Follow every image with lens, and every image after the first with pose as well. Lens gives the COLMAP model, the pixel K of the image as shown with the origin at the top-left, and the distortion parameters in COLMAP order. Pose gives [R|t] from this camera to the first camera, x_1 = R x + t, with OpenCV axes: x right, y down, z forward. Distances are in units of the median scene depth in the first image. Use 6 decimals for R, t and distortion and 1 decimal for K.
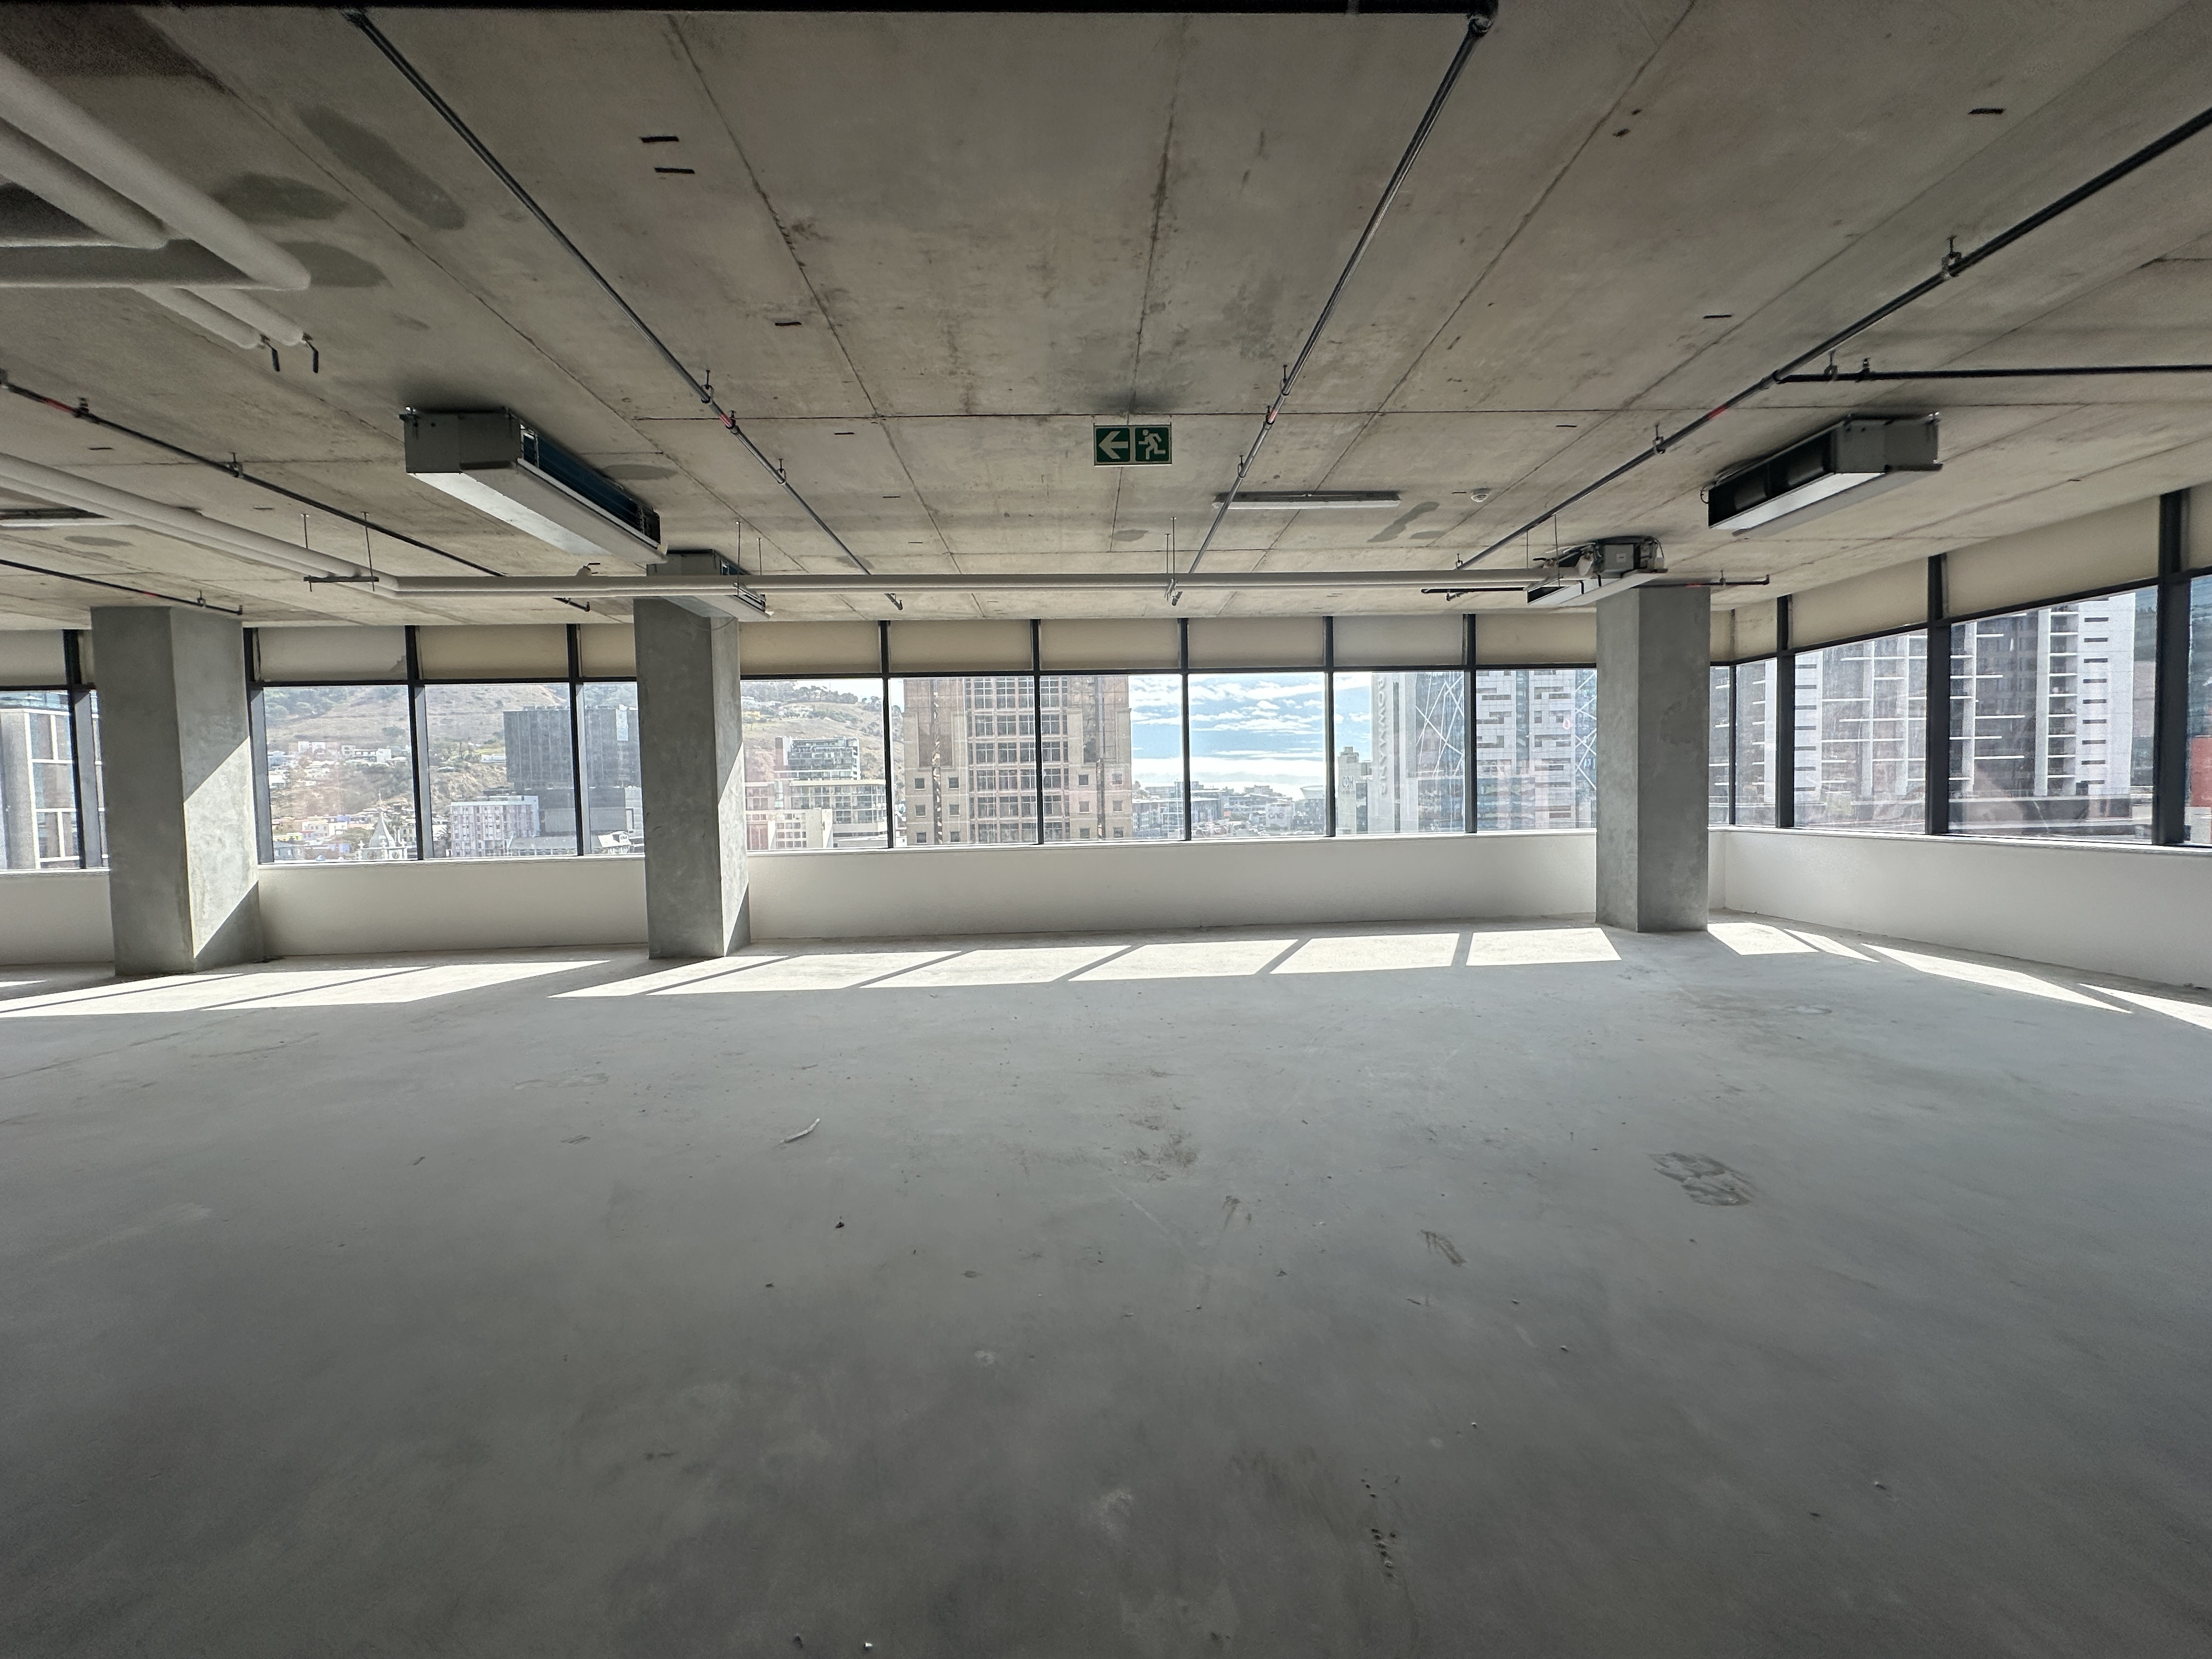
lens RADIAL K [[880.5, 0, 1105.4], [0, 880.5, 831.5], [0, 0, 1]] dist [-0.000901, 0.000271]
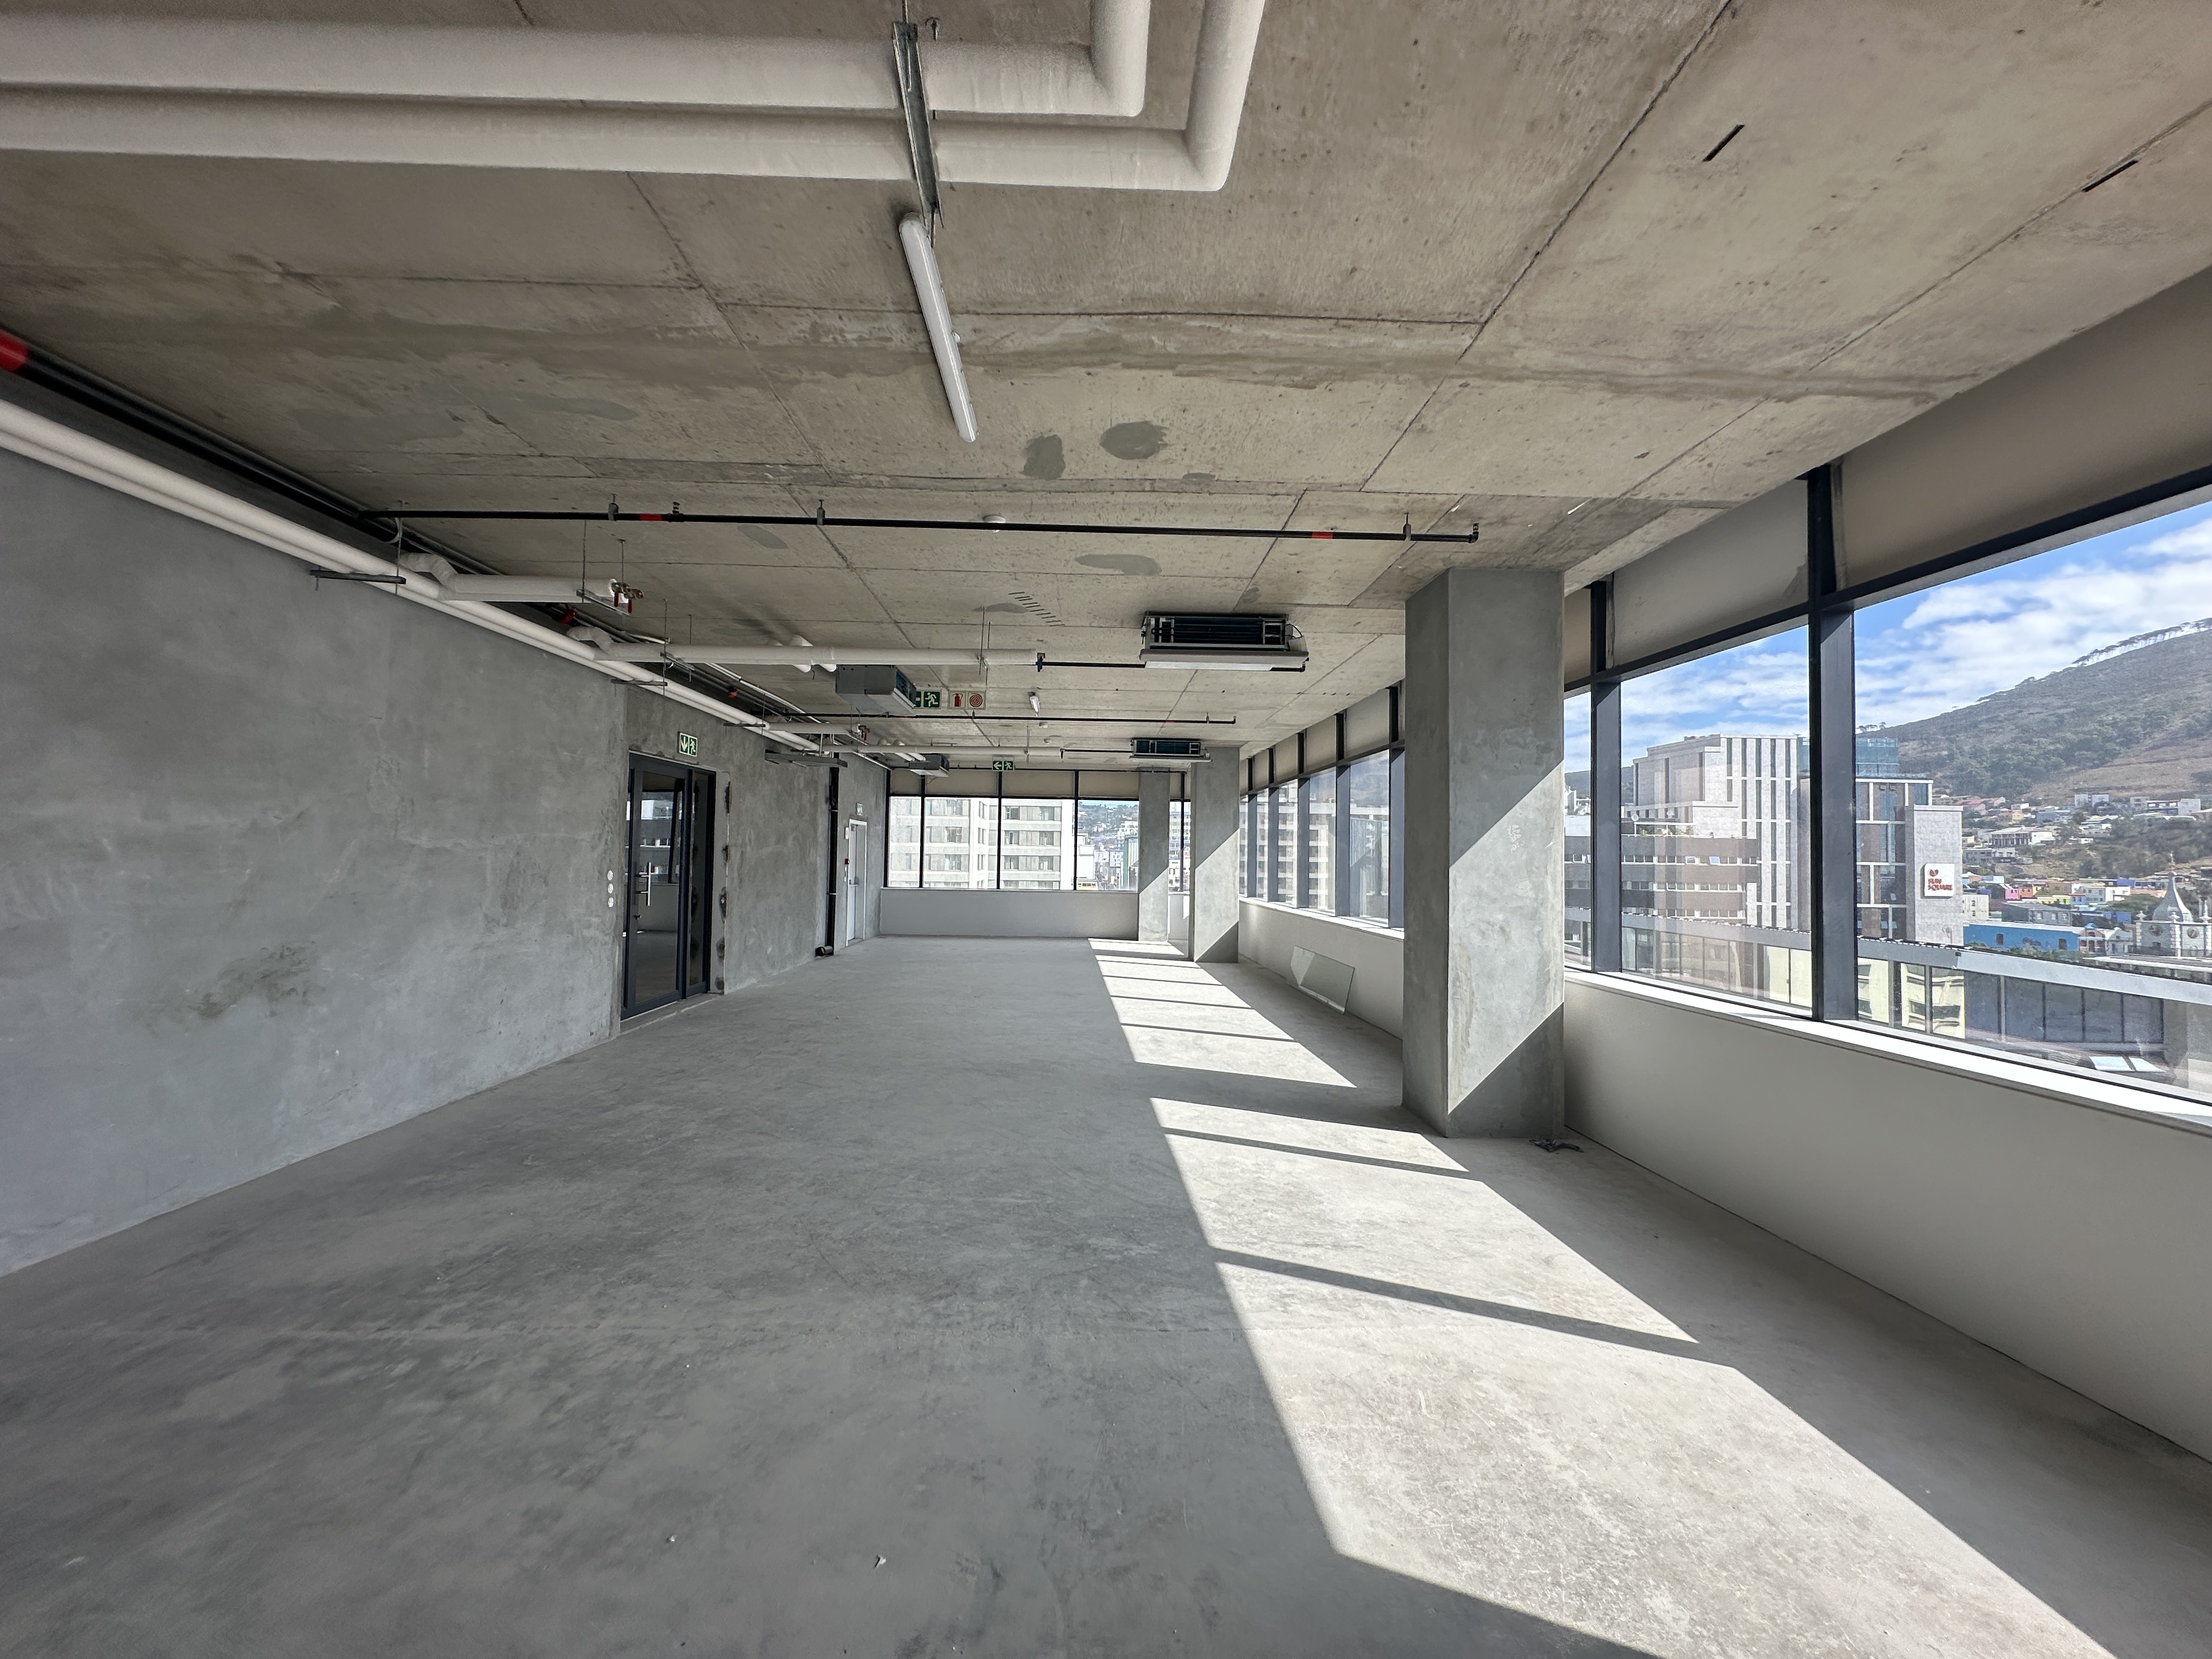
lens RADIAL K [[880.5, 0, 1105.4], [0, 880.5, 831.5], [0, 0, 1]] dist [-0.000901, 0.000271]
pose [[-0.005537, -0.007340, -0.999958, -0.341389], [-0.057748, 0.998307, -0.007008, -0.034038], [0.998316, 0.057707, -0.005951, 0.634330]]
